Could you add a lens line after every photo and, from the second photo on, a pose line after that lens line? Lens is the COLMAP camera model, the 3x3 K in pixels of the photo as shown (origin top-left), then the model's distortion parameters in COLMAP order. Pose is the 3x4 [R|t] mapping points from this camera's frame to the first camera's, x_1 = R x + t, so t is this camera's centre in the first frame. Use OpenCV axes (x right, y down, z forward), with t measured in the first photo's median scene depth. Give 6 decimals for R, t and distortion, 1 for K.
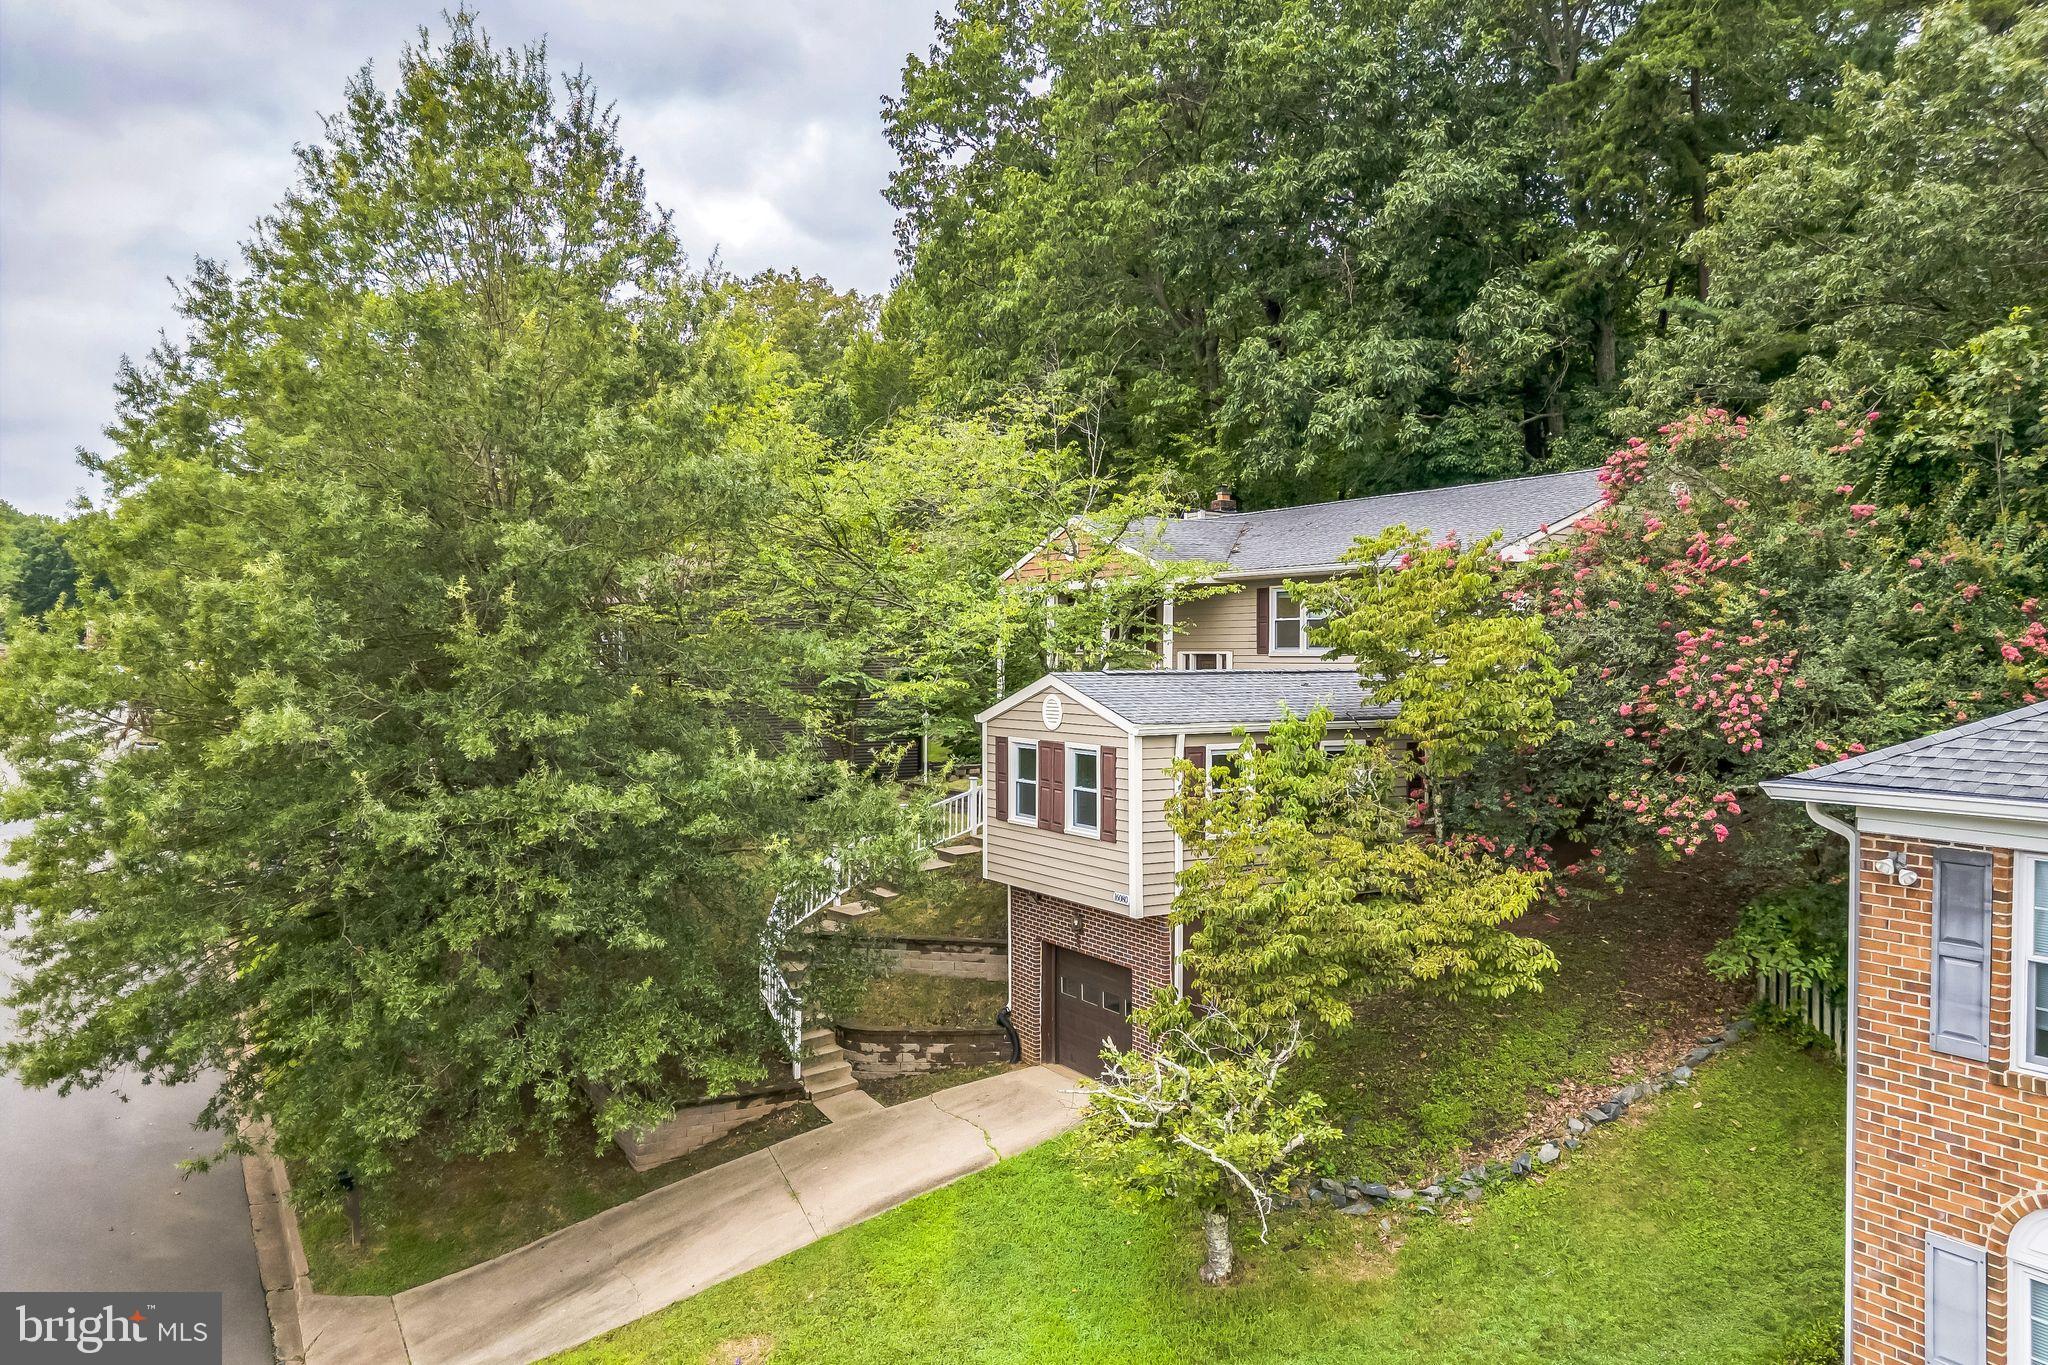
lens RADIAL K [[1511.6, 0, 1028.4], [0, 1511.6, 692.2], [0, 0, 1]] dist [0.107699, -0.159421]
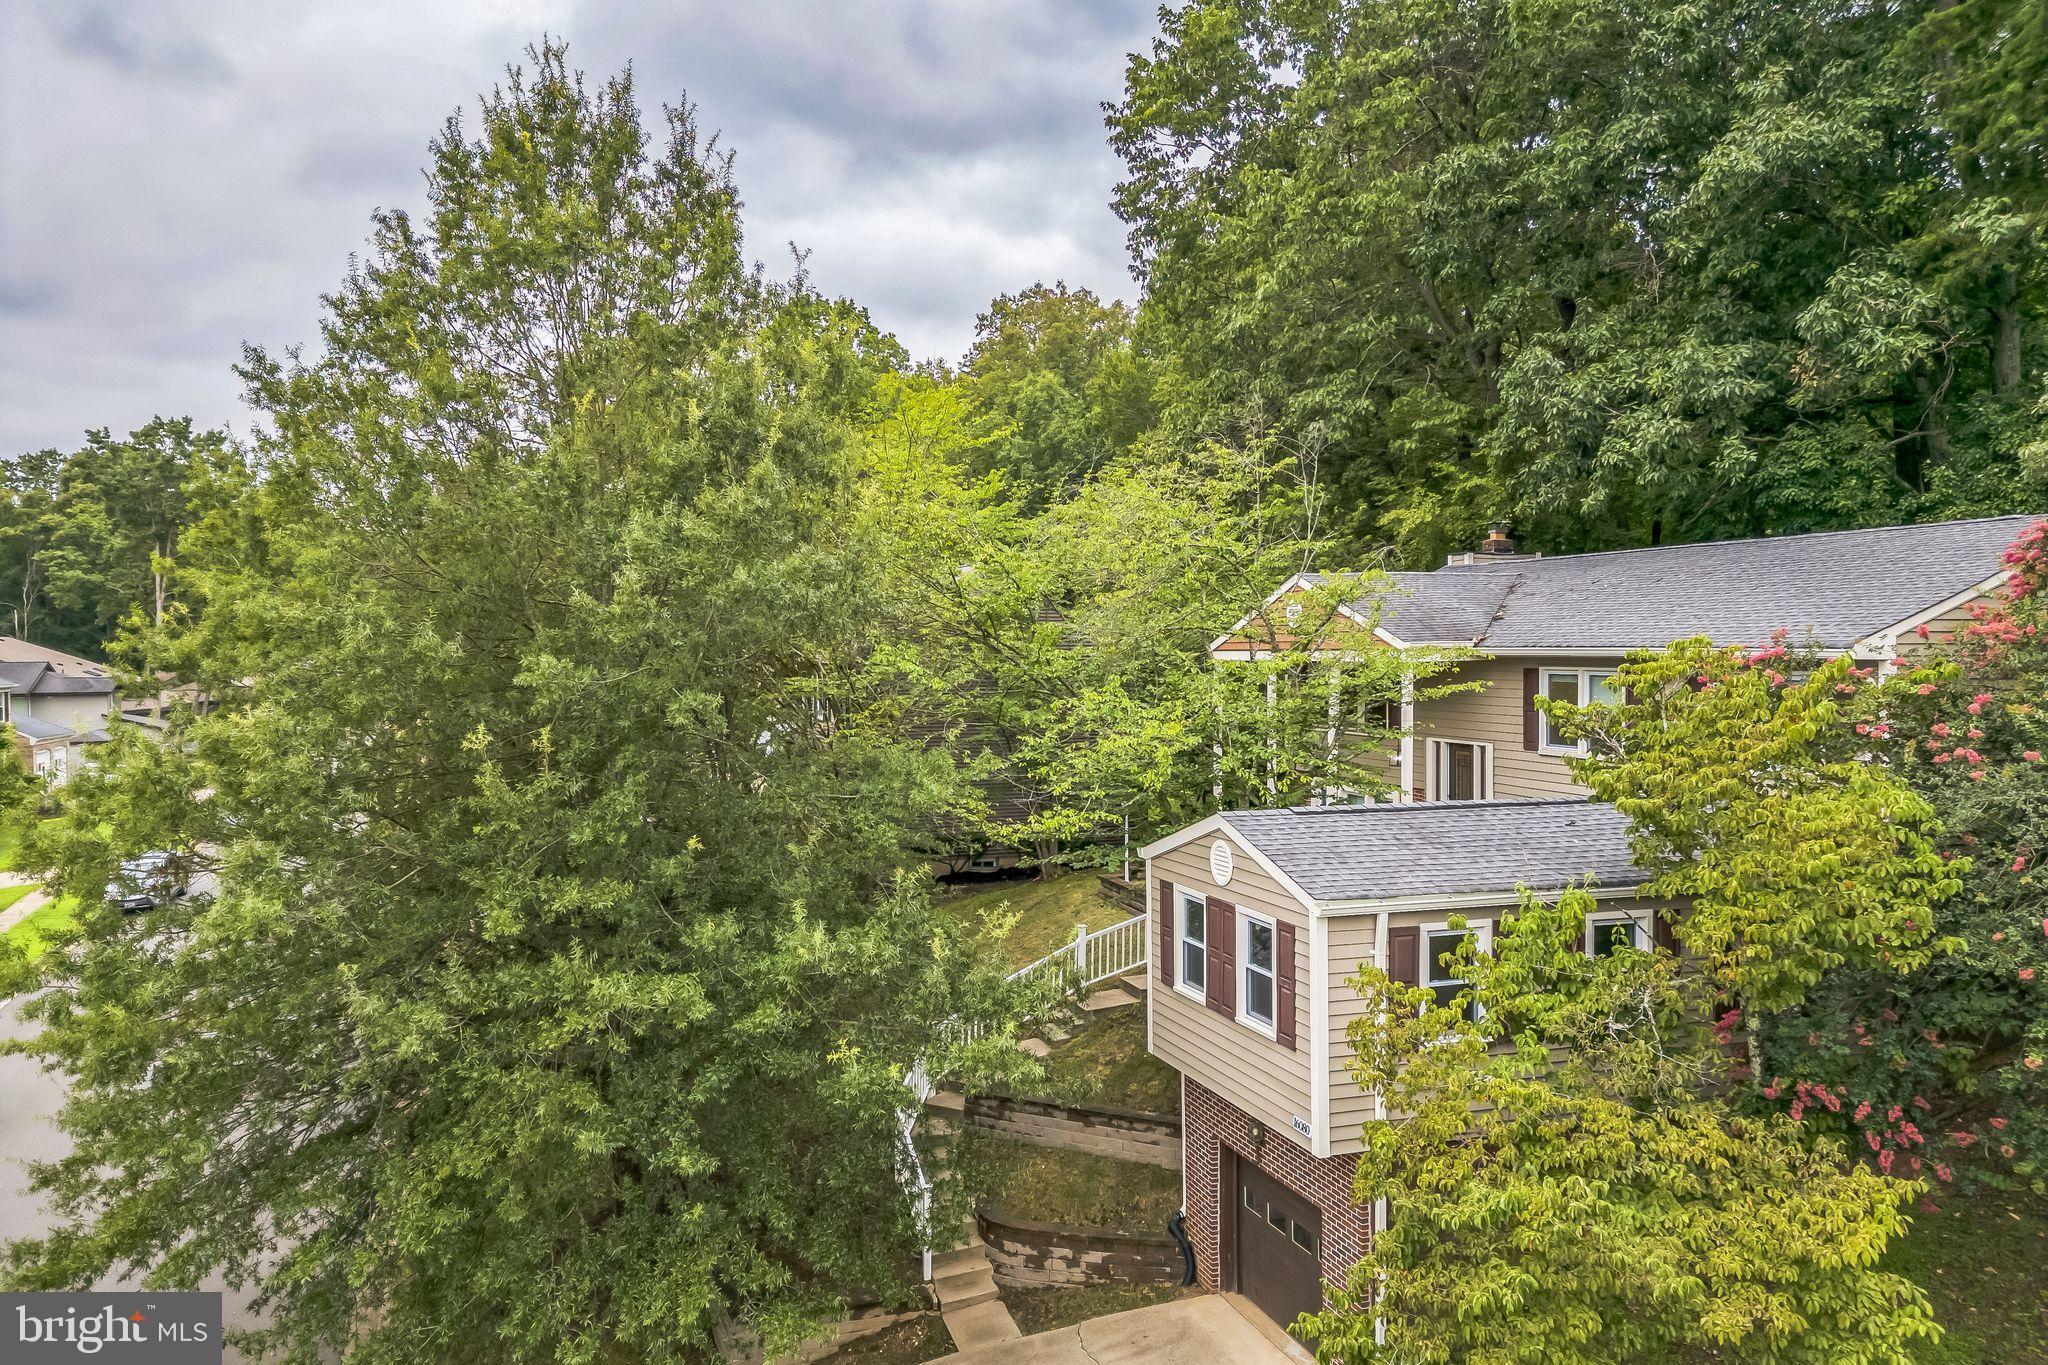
lens RADIAL K [[1475.6, 0, 1018.6], [0, 1475.6, 684.5], [0, 0, 1]] dist [0.081494, -0.081187]
pose [[0.976987, 0.000692, -0.213299, 0.071348], [0.000150, 0.999992, 0.003929, -0.076861], [0.213300, -0.003871, 0.976979, 0.209117]]
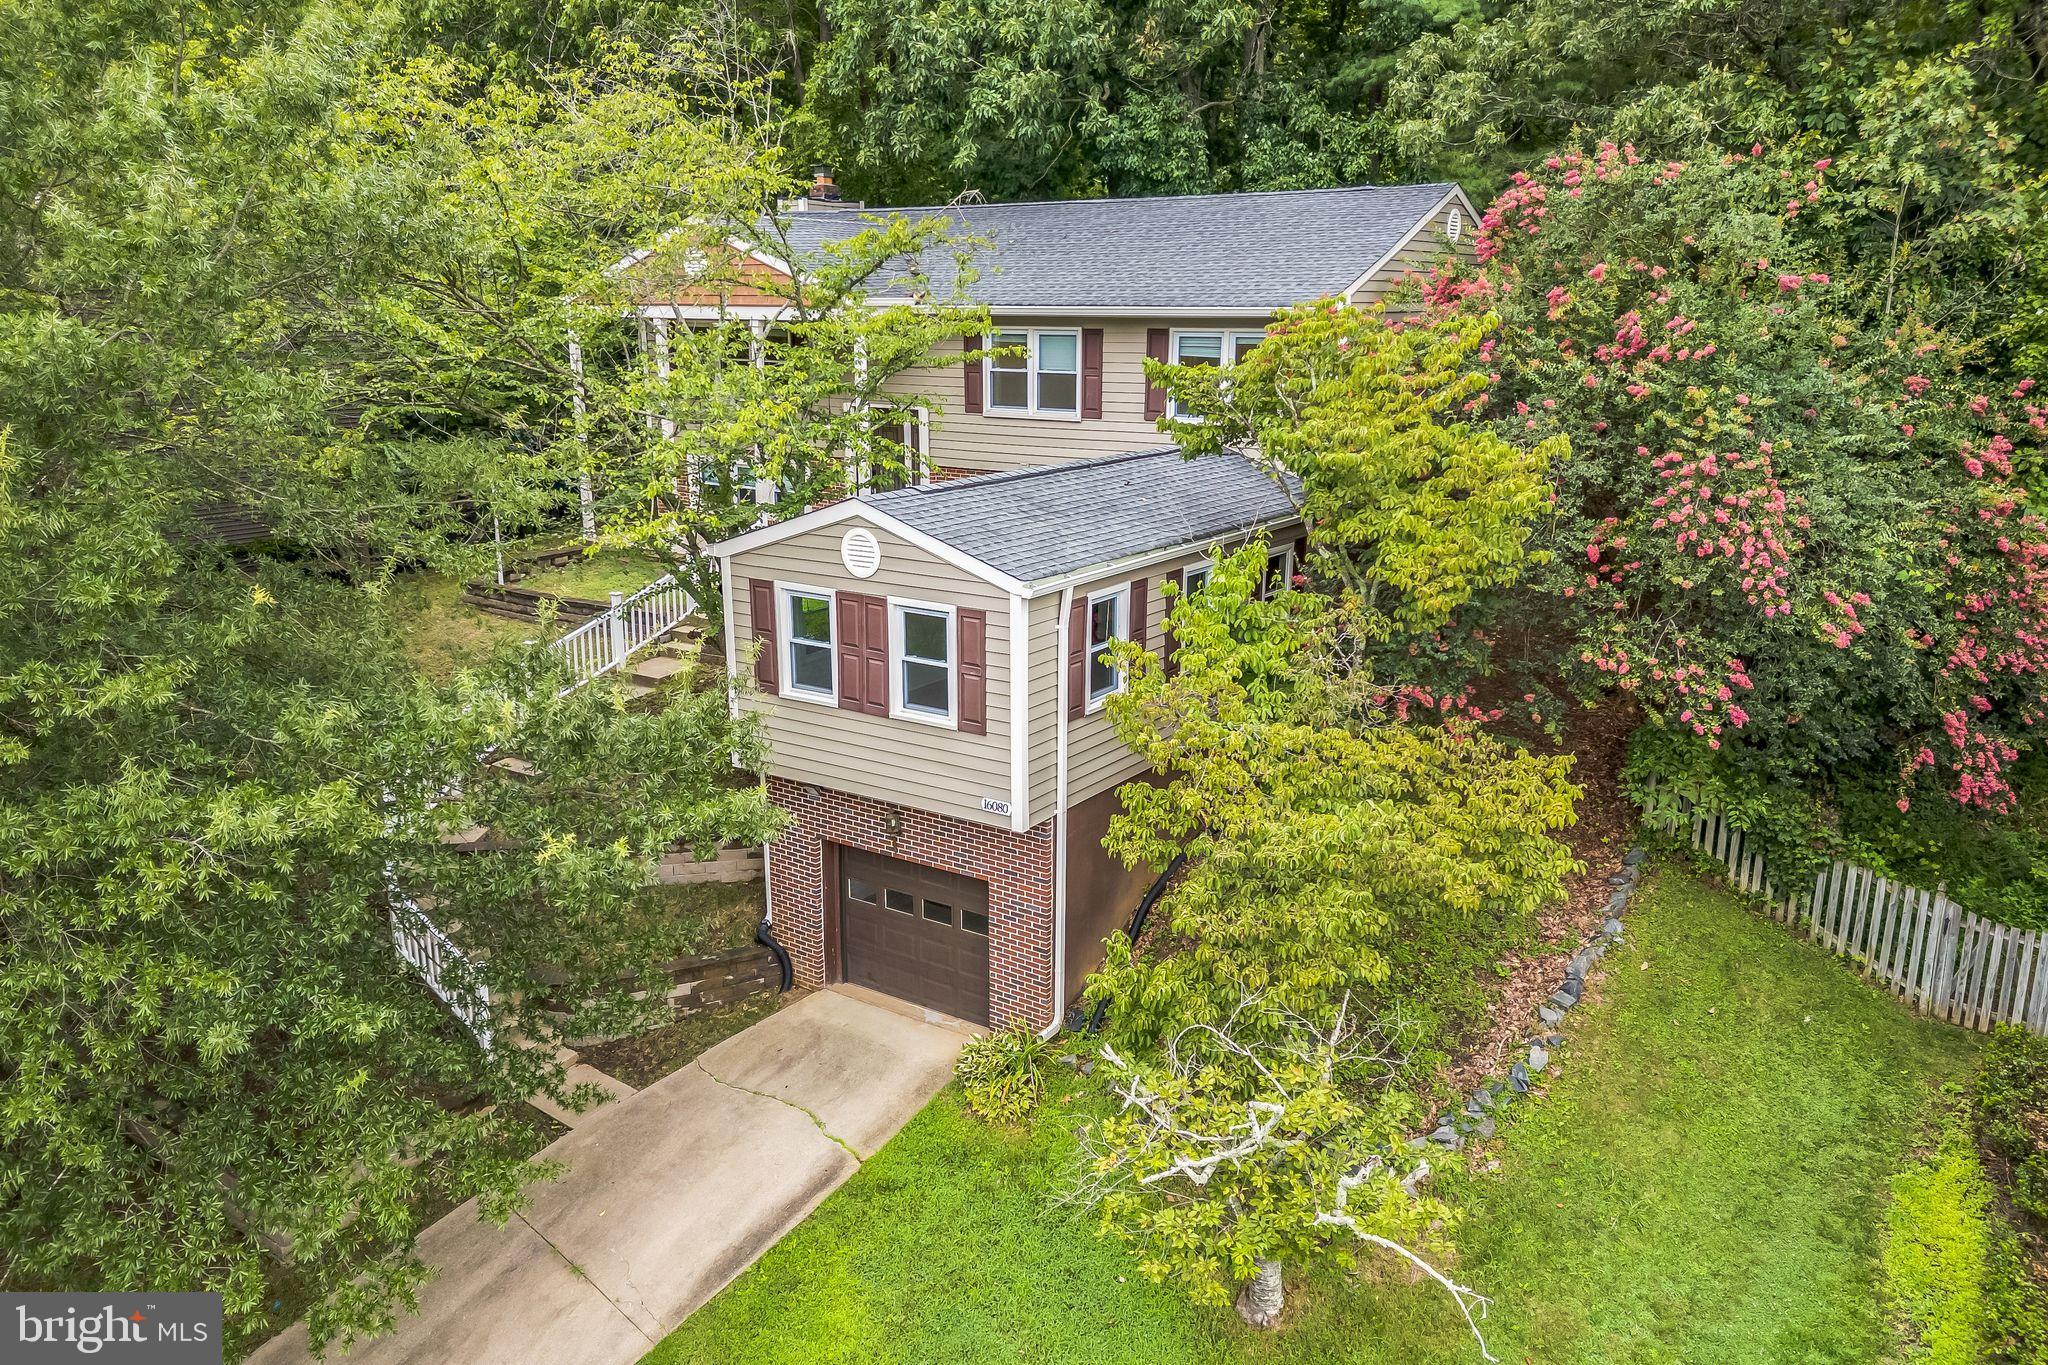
lens RADIAL K [[1475.6, 0, 1018.6], [0, 1475.6, 684.5], [0, 0, 1]] dist [0.081494, -0.081187]
pose [[0.906475, -0.105766, 0.408799, -0.194355], [0.008603, 0.972548, 0.232543, -0.082200], [-0.422172, -0.207277, 0.882500, 0.312715]]
